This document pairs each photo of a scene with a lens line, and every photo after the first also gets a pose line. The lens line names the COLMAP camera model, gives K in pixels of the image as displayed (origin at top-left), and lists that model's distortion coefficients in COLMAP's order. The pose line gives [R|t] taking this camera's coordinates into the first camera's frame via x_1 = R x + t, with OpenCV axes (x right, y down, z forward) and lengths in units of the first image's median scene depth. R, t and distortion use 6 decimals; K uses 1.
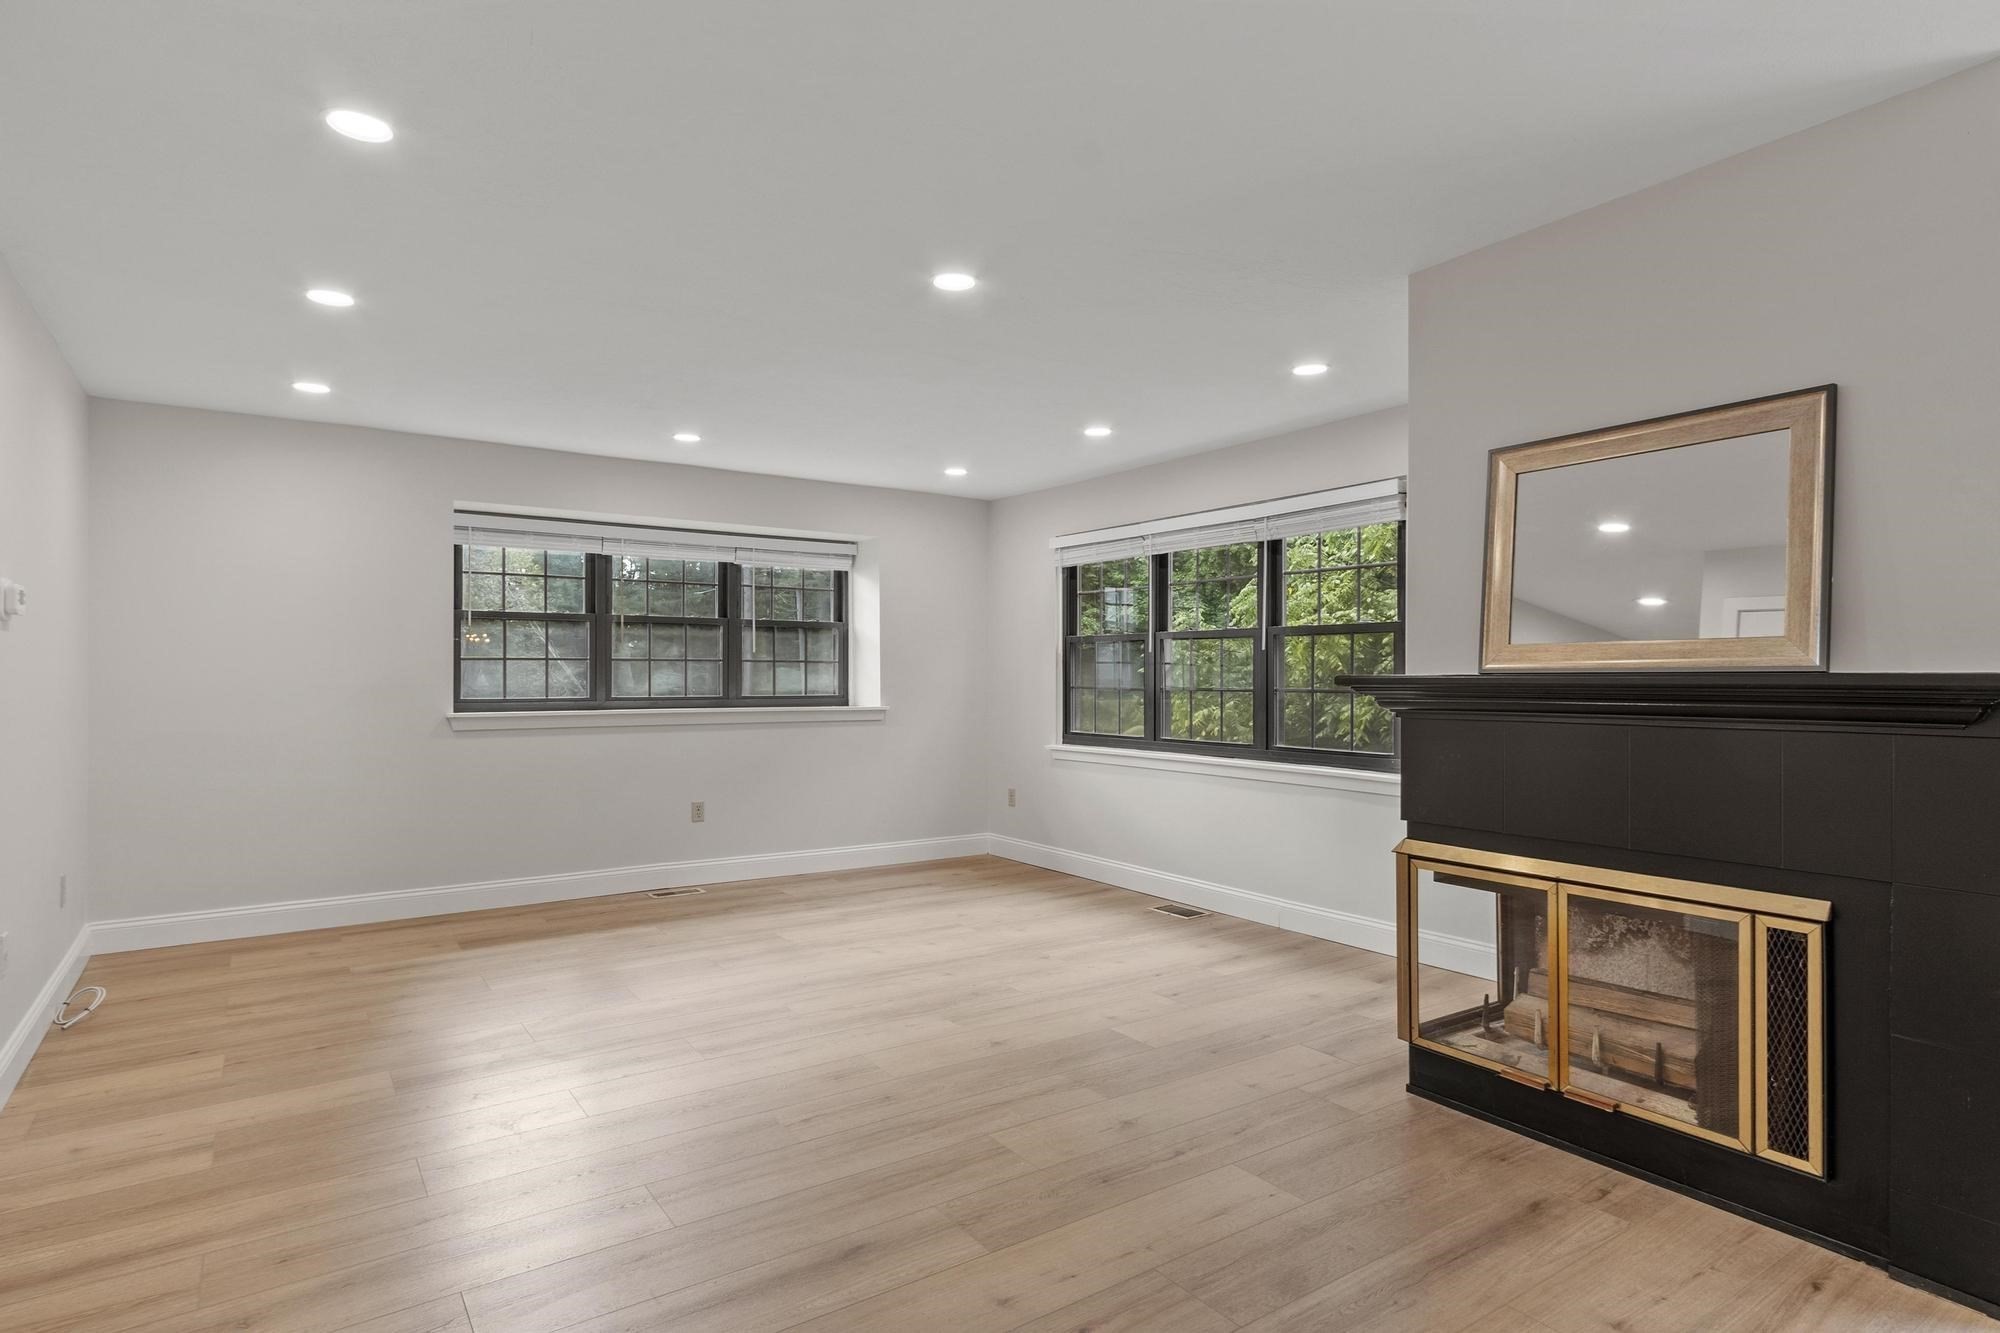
lens RADIAL K [[1048.9, 0, 989.4], [0, 1048.9, 671.5], [0, 0, 1]] dist [0.001376, -0.000365]
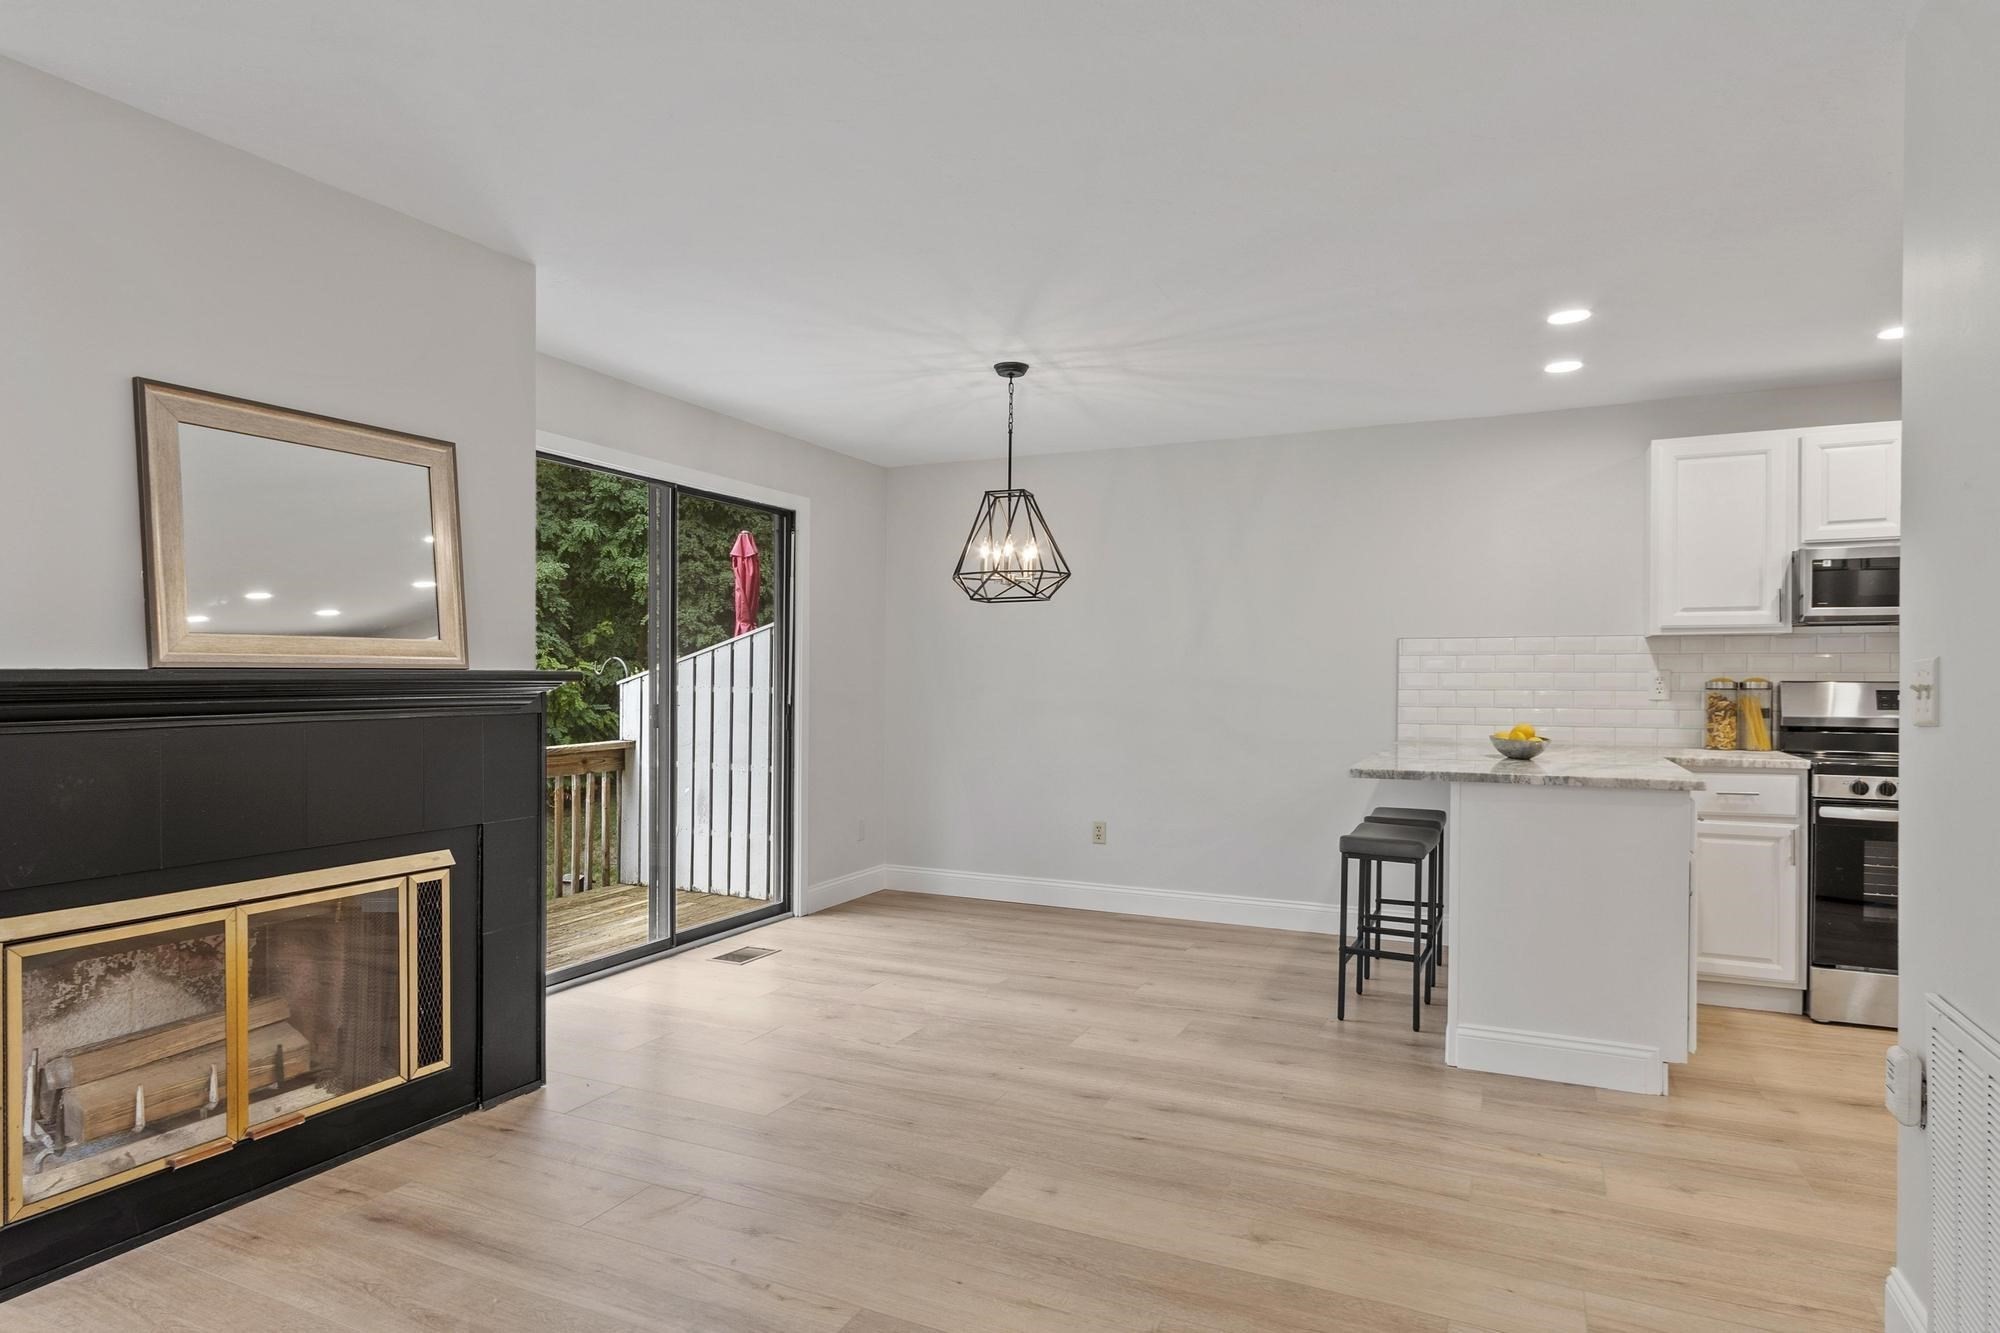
lens RADIAL K [[1135.5, 0, 990.5], [0, 1135.5, 682.6], [0, 0, 1]] dist [0.002094, 0.000437]
pose [[-0.499509, -0.009627, 0.866255, -0.559200], [-0.009071, 0.999942, 0.005883, 0.002356], [-0.866261, -0.004919, -0.499567, 0.871100]]
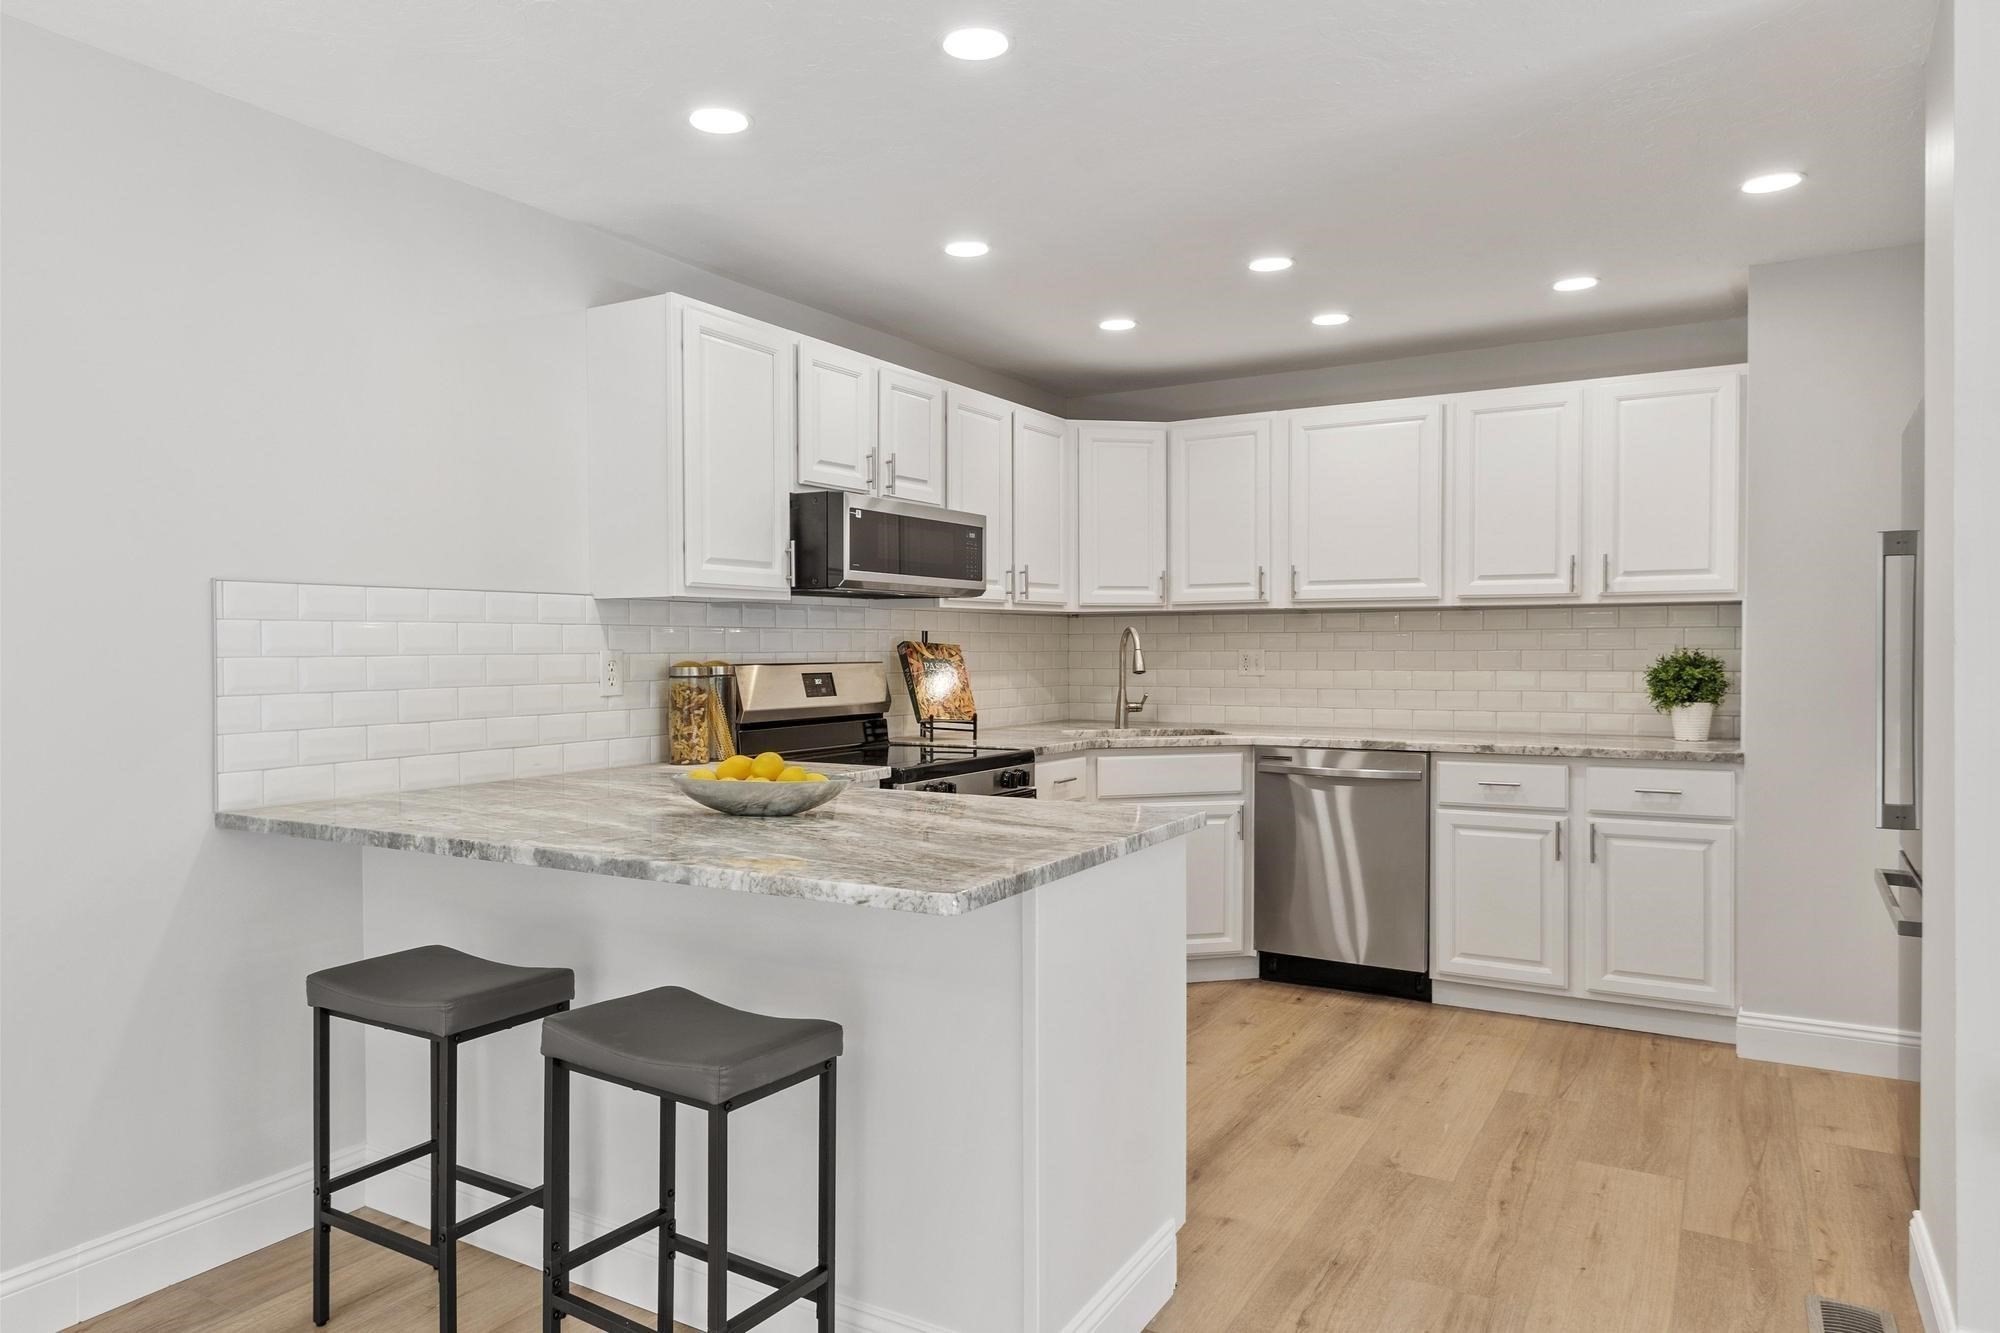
lens RADIAL K [[1267.0, 0, 1000.0], [0, 1267.0, 666.5], [0, 0, 1]] dist [-0.001423, -0.000180]
pose [[-0.905570, 0.007396, -0.424133, 0.584722], [0.005338, 0.999968, 0.006039, -0.004723], [0.424164, 0.003205, -0.905580, 0.435484]]
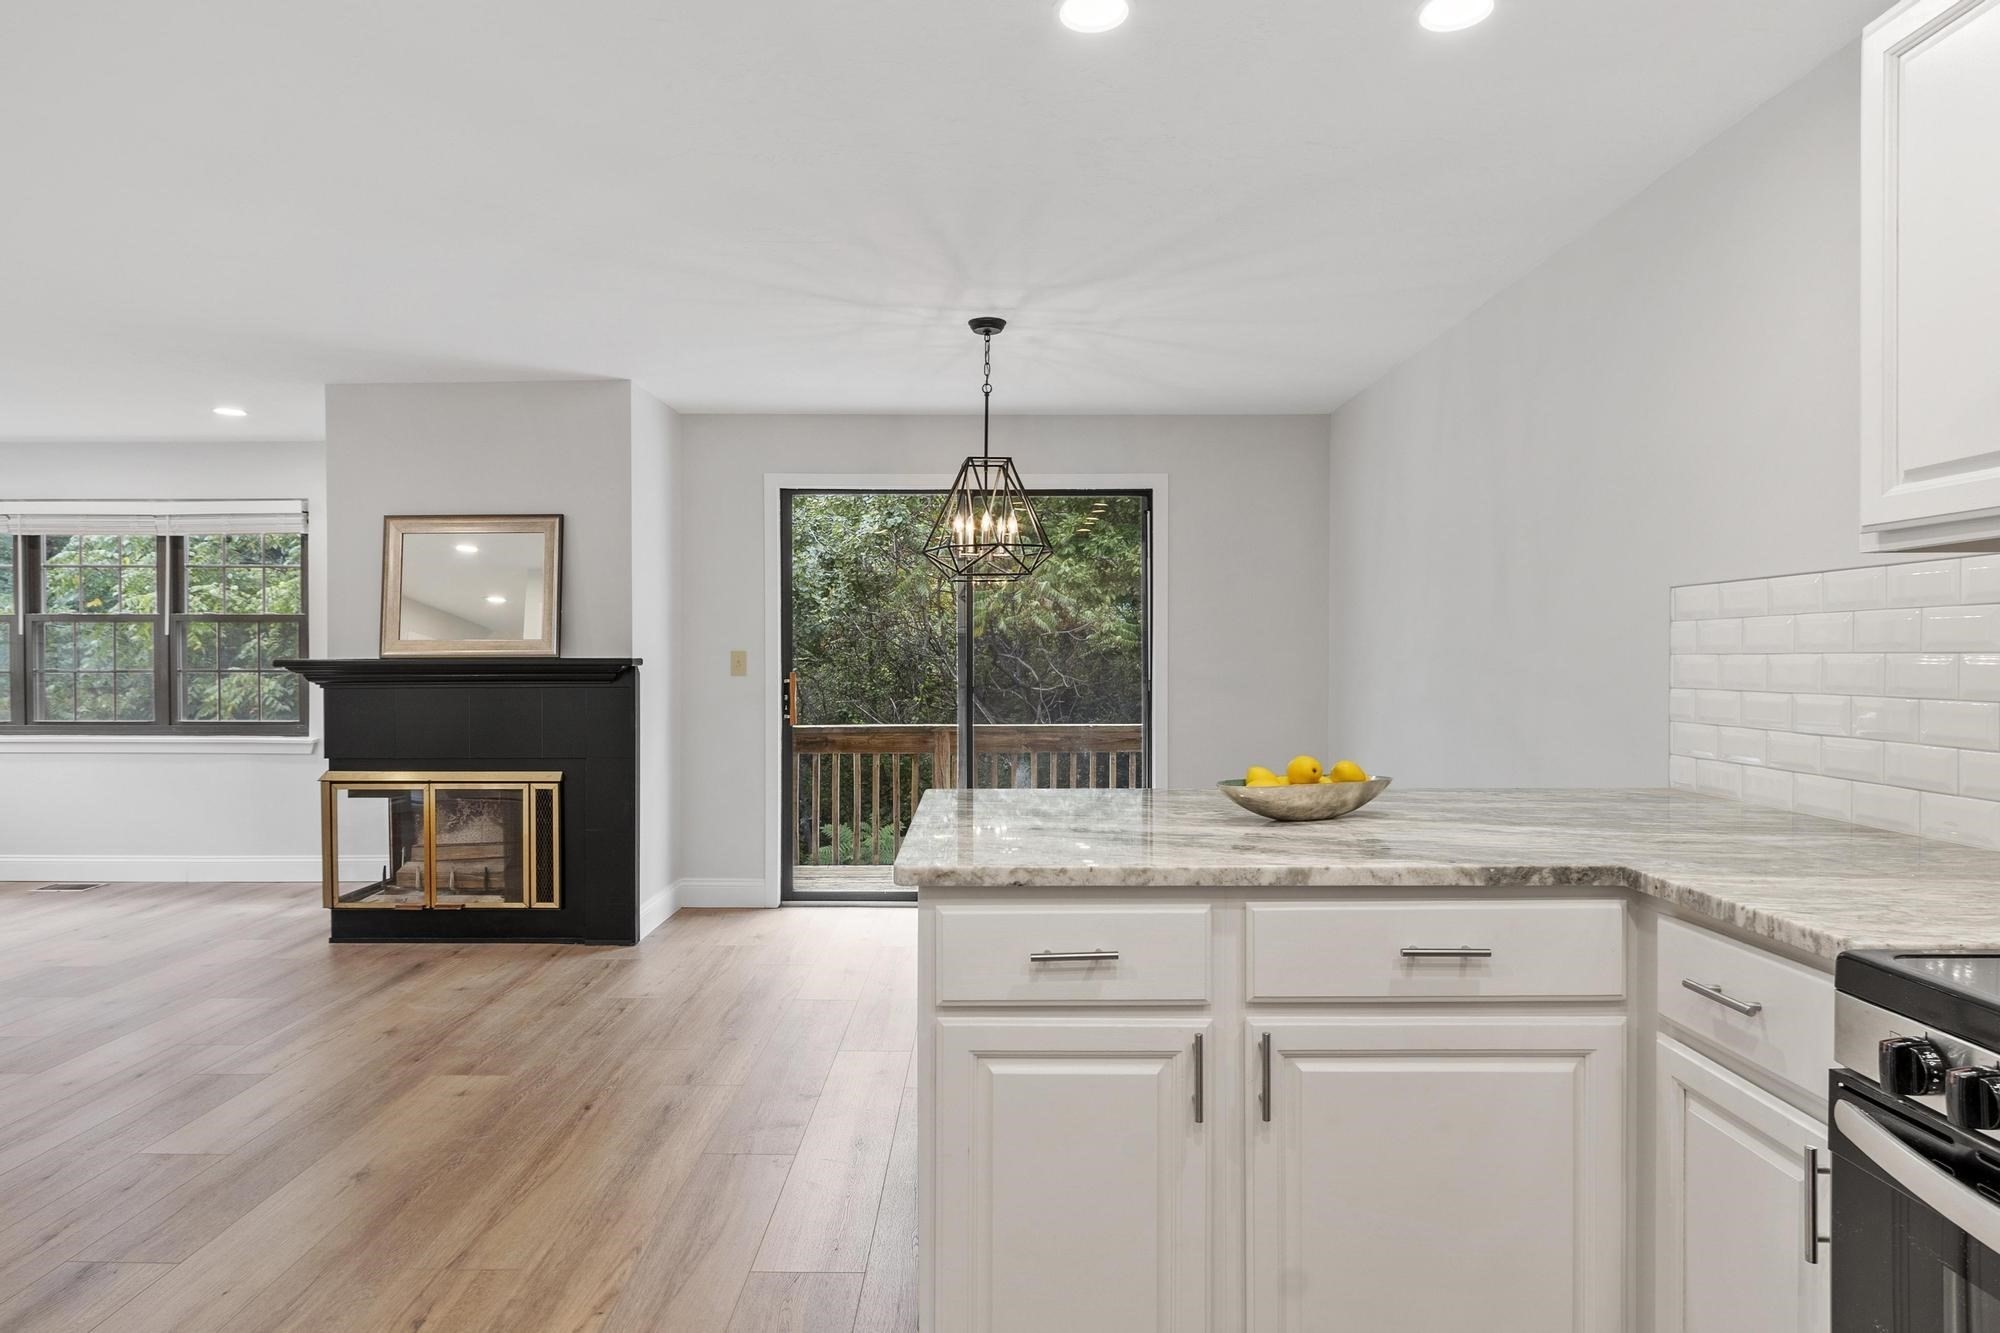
lens RADIAL K [[1118.7, 0, 985.1], [0, 1118.7, 667.0], [0, 0, 1]] dist [-0.001267, -0.001200]
pose [[0.573580, -0.012263, 0.819058, -0.379609], [-0.001467, 0.999871, 0.015997, -0.012754], [-0.819148, -0.010377, 0.573488, -0.694180]]
